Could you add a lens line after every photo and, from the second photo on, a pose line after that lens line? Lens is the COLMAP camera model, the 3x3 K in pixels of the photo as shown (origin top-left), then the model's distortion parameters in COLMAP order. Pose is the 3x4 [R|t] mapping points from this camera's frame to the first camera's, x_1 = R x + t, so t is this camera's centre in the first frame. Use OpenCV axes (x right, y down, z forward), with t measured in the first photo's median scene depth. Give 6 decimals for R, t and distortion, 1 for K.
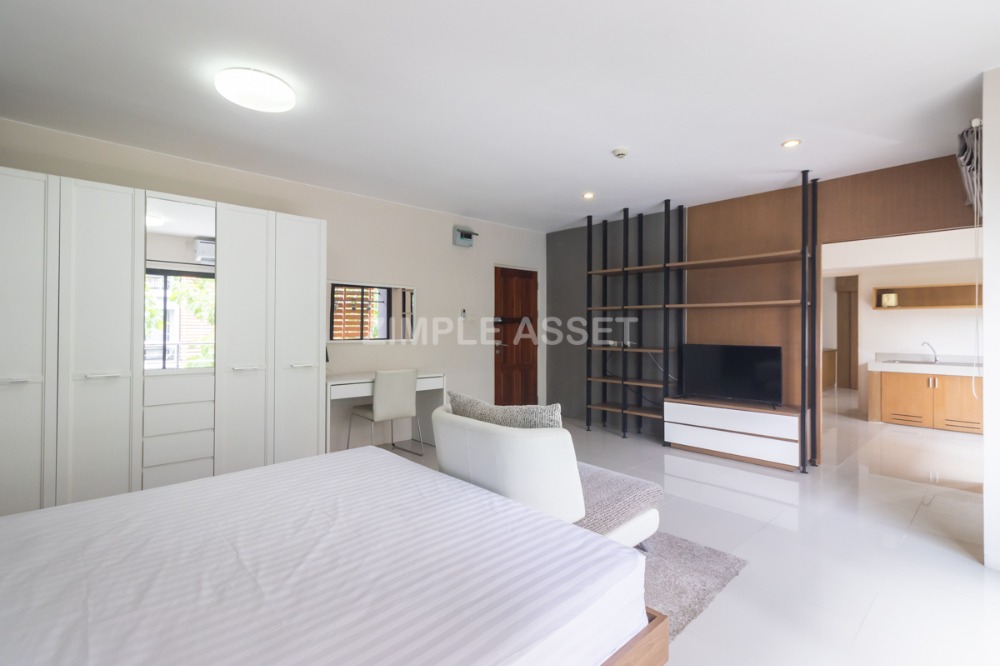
lens RADIAL K [[467.7, 0, 505.6], [0, 467.7, 328.3], [0, 0, 1]] dist [0.004893, 0.001449]
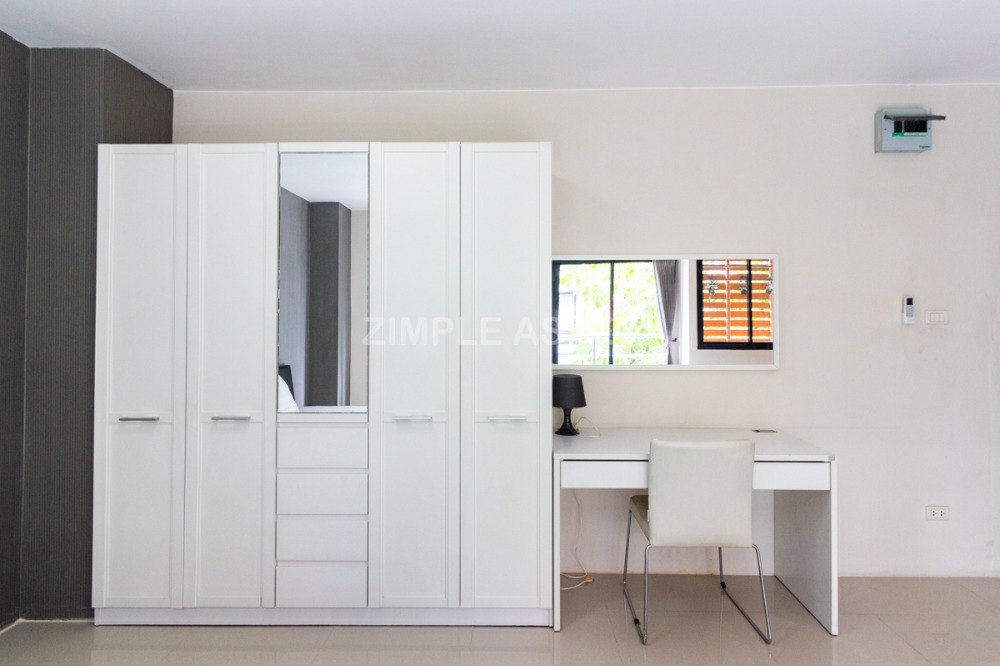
lens RADIAL K [[603.5, 0, 499.4], [0, 603.5, 307.2], [0, 0, 1]] dist [0.000090, 0.001069]
pose [[0.715286, -0.009887, -0.698762, 0.036788], [0.005303, 0.999948, -0.008720, -0.034204], [0.698812, 0.002532, 0.715301, 0.400347]]
